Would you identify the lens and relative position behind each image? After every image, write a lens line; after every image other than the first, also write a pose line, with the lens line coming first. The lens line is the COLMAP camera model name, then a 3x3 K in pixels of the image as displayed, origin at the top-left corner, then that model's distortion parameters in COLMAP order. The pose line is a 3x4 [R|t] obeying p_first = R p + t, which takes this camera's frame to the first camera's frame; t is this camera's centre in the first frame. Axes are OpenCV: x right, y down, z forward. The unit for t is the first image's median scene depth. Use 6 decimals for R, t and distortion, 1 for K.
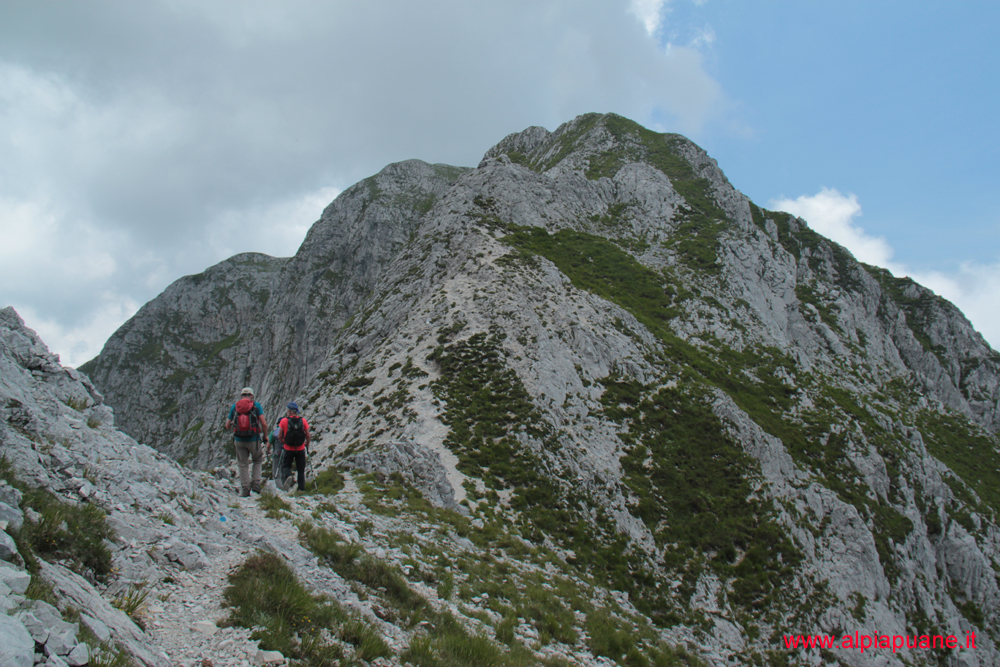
lens RADIAL K [[915.4, 0, 504.6], [0, 915.4, 329.6], [0, 0, 1]] dist [-0.105261, 0.000000]
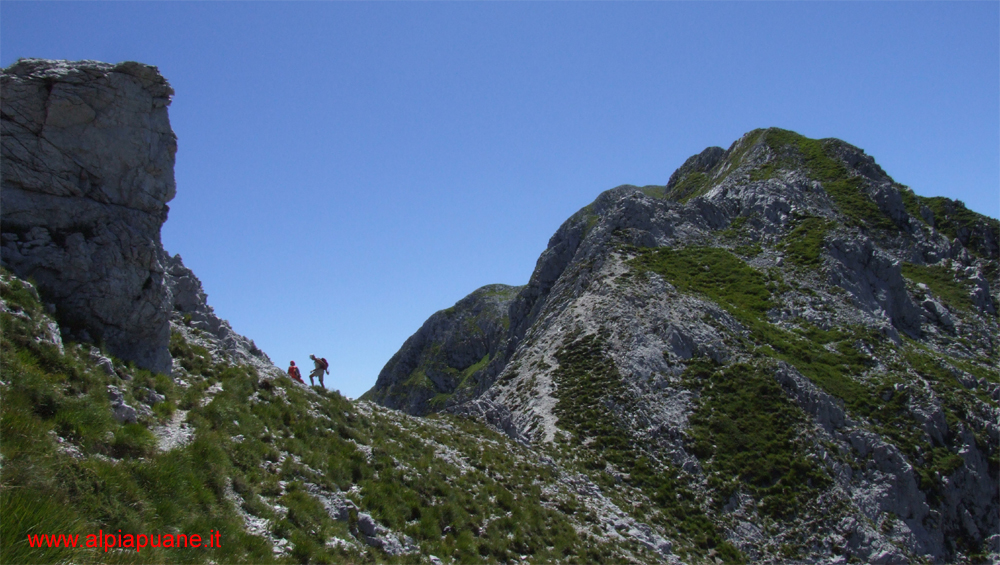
lens RADIAL K [[900.3, 0, 508.4], [0, 900.3, 283.4], [0, 0, 1]] dist [-0.072883, 0.085883]
pose [[0.955350, -0.105215, -0.276110, 0.185950], [0.087093, 0.993210, -0.077127, 0.016227], [0.282350, 0.049636, 0.958026, -0.275117]]
